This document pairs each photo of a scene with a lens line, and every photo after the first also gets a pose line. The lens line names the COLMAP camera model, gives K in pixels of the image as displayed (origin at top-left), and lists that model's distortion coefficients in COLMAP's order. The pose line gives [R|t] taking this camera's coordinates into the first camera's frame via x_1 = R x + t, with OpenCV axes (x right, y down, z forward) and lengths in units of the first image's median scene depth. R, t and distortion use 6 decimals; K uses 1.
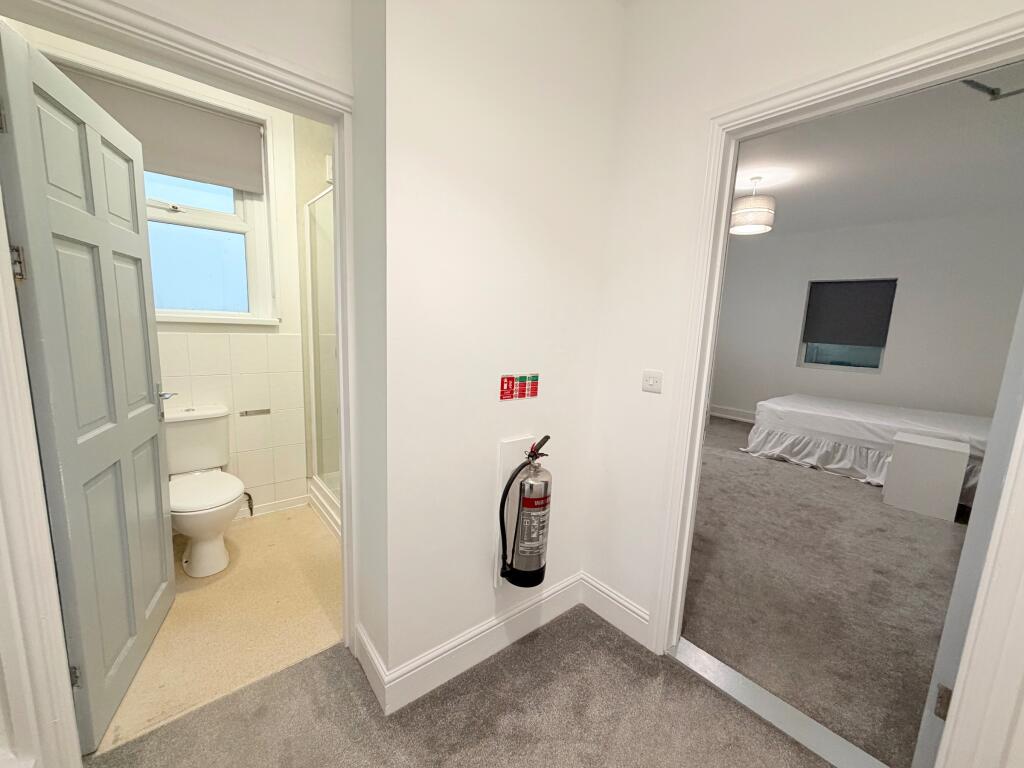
lens RADIAL K [[402.4, 0, 512.0], [0, 402.4, 384.0], [0, 0, 1]] dist [0.001284, -0.000235]
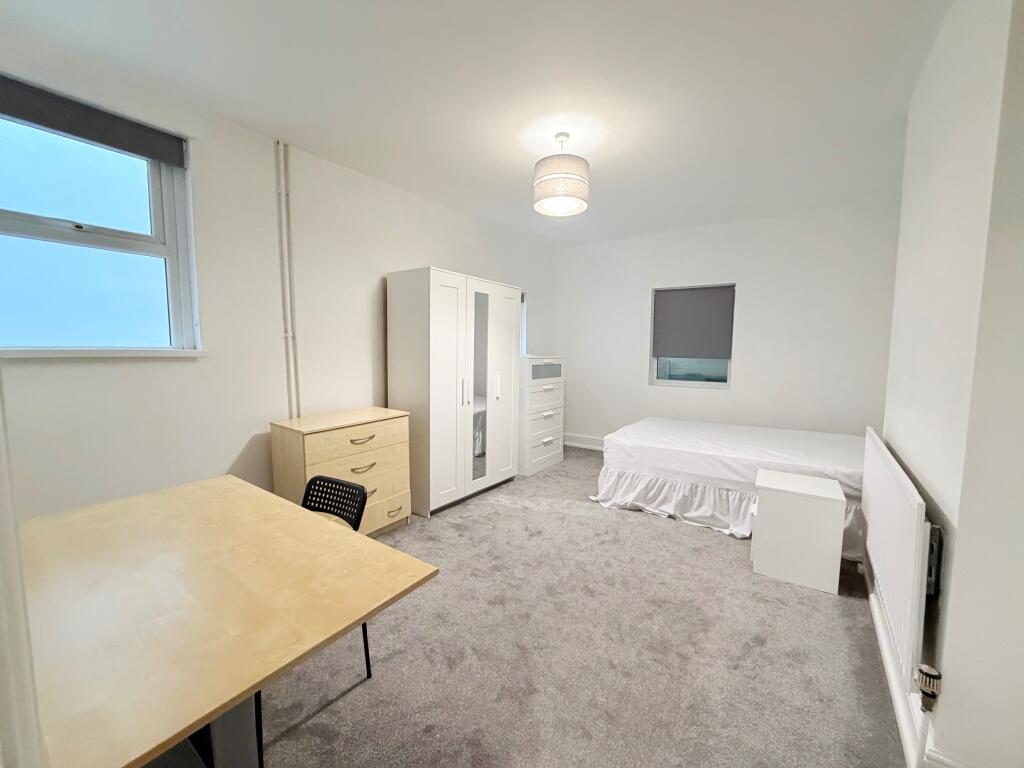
lens RADIAL K [[402.4, 0, 512.0], [0, 402.4, 384.0], [0, 0, 1]] dist [0.001284, -0.000235]
pose [[0.966338, -0.058263, 0.250593, 0.276371], [0.071973, 0.996350, -0.045889, -0.037084], [-0.247005, 0.062380, 0.967004, 0.313596]]
